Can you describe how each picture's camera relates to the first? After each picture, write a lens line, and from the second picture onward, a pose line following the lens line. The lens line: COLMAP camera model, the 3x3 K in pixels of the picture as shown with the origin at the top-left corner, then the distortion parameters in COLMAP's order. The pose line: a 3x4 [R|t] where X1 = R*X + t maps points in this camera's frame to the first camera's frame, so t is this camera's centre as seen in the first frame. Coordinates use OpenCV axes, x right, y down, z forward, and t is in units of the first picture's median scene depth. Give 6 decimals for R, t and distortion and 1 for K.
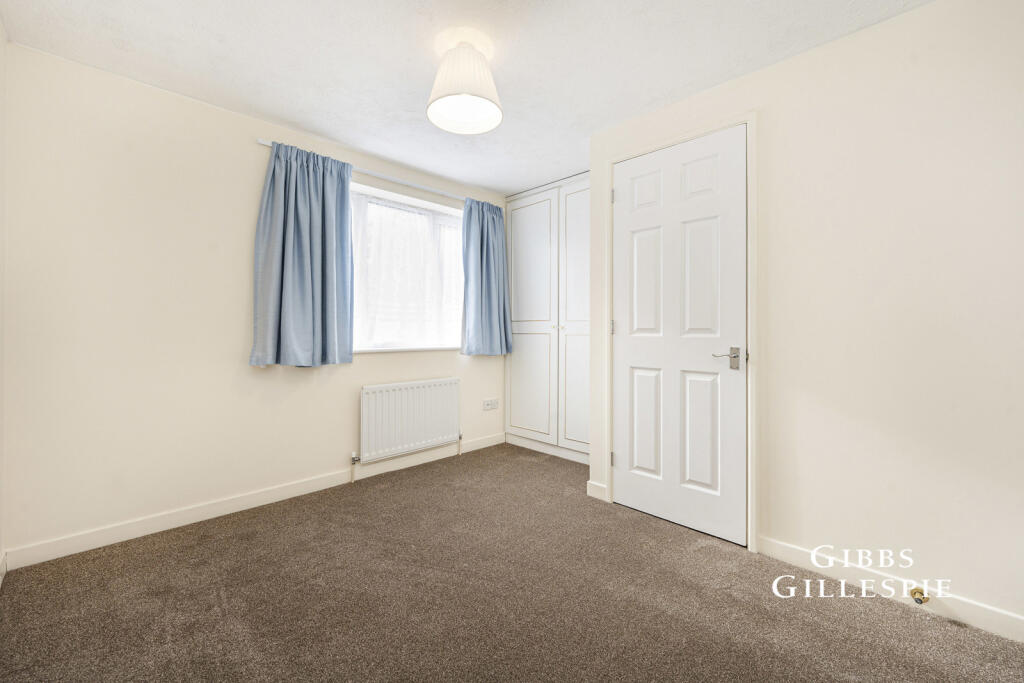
lens RADIAL K [[421.8, 0, 499.2], [0, 421.8, 326.2], [0, 0, 1]] dist [0.003717, -0.000073]
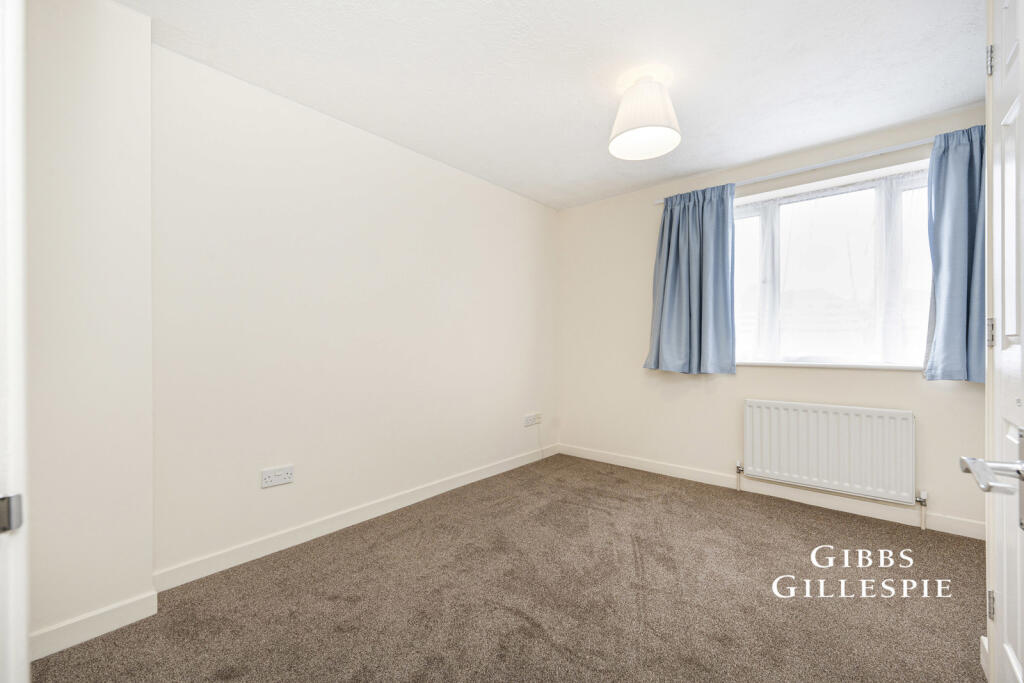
lens RADIAL K [[421.8, 0, 513.3], [0, 421.8, 343.3], [0, 0, 1]] dist [0.003717, -0.000073]
pose [[0.083606, -0.003944, -0.996491, 0.624943], [0.011044, 0.999934, -0.003031, 0.008218], [0.996438, -0.010752, 0.083644, 0.367145]]
